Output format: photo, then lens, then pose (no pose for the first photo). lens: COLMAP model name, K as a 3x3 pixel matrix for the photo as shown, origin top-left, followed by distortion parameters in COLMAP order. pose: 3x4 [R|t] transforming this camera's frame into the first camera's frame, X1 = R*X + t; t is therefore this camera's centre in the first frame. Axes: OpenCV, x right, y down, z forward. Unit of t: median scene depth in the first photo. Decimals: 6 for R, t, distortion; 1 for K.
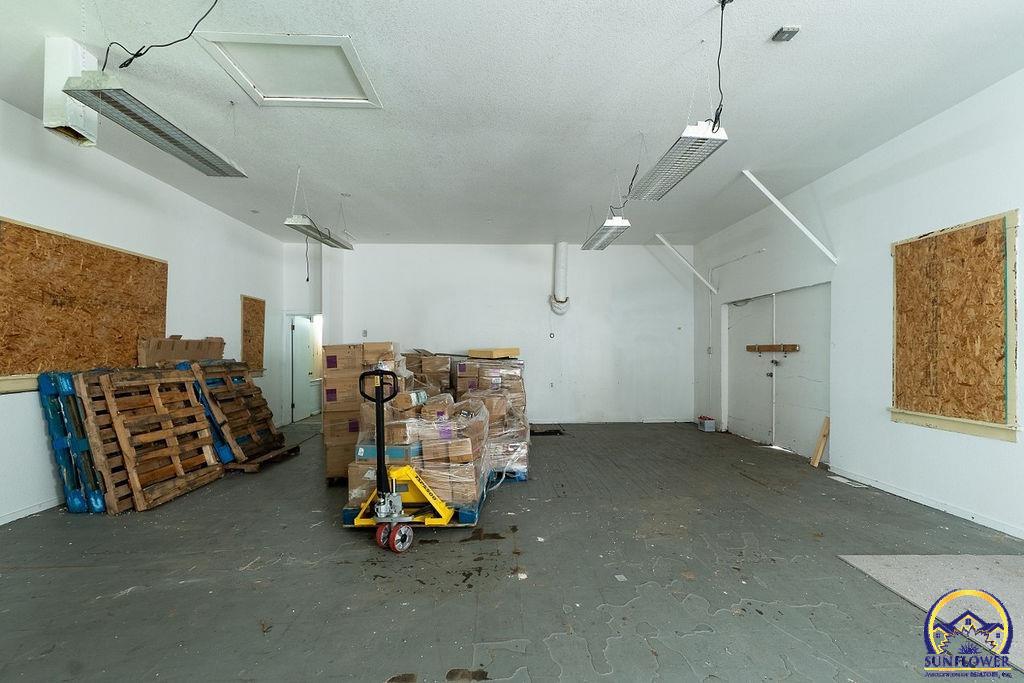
lens RADIAL K [[450.4, 0, 512.2], [0, 450.4, 342.8], [0, 0, 1]] dist [0.002798, -0.001320]
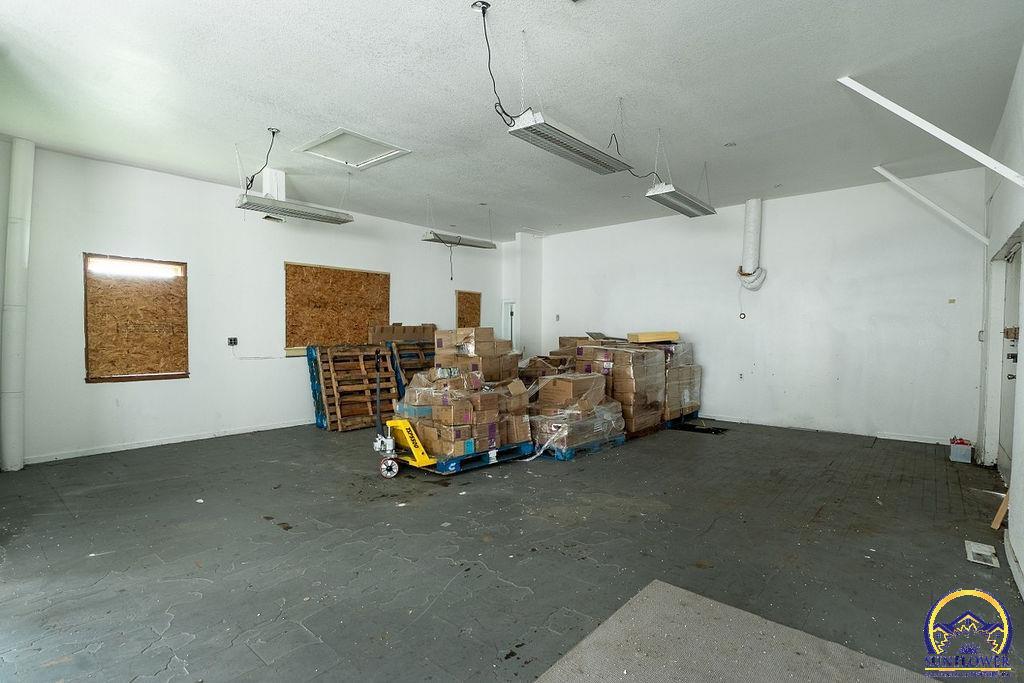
lens RADIAL K [[494.0, 0, 512.6], [0, 494.0, 341.7], [0, 0, 1]] dist [0.000359, -0.001047]
pose [[0.736935, 0.014621, -0.675805, 0.759223], [0.009767, 0.999431, 0.032273, -0.005632], [0.675893, -0.030383, 0.736373, 0.097445]]
